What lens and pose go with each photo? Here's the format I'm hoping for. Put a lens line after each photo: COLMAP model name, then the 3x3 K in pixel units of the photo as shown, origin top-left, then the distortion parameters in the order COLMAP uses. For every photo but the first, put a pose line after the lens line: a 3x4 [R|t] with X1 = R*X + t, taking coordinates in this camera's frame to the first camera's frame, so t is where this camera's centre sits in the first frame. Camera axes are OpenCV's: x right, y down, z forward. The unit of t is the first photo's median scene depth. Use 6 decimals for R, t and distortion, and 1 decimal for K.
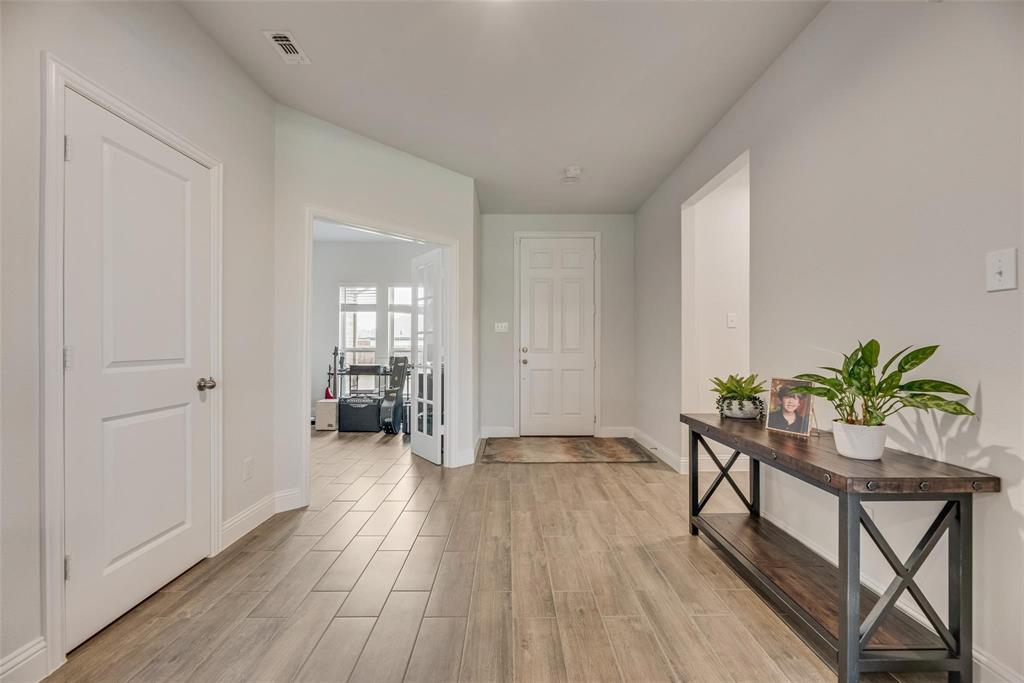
lens RADIAL K [[409.2, 0, 516.2], [0, 409.2, 347.2], [0, 0, 1]] dist [-0.023869, 0.000014]
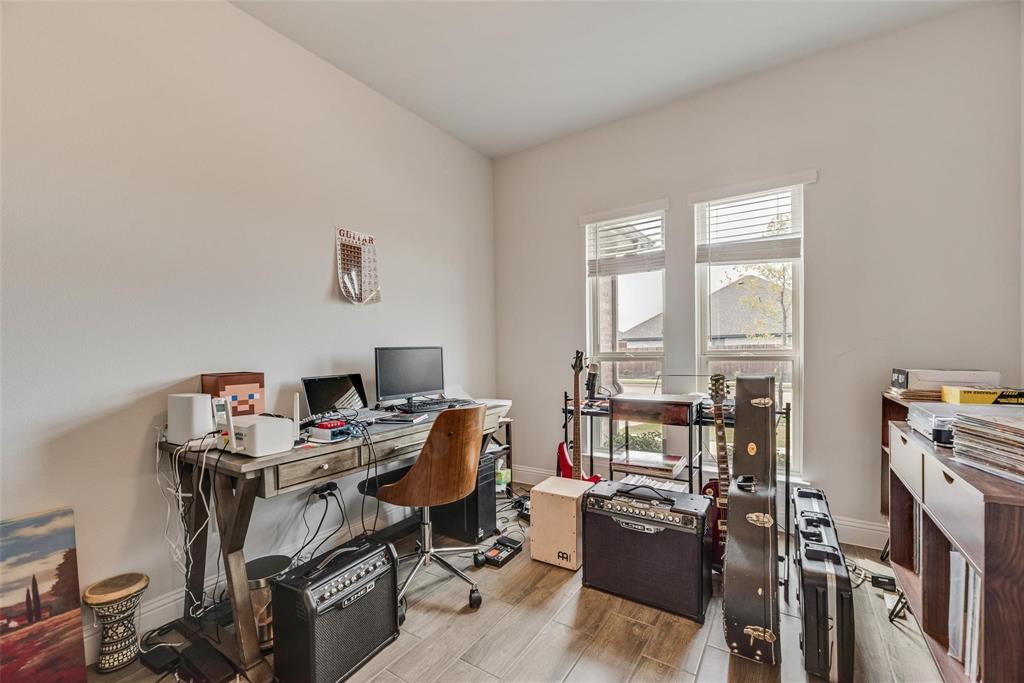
lens RADIAL K [[419.3, 0, 512.0], [0, 419.3, 341.5], [0, 0, 1]] dist [0.000816, -0.000447]
pose [[0.822837, -0.028154, -0.567580, -0.239941], [0.014511, 0.999487, -0.028540, 0.000920], [0.568093, 0.015247, 0.822823, 0.577277]]
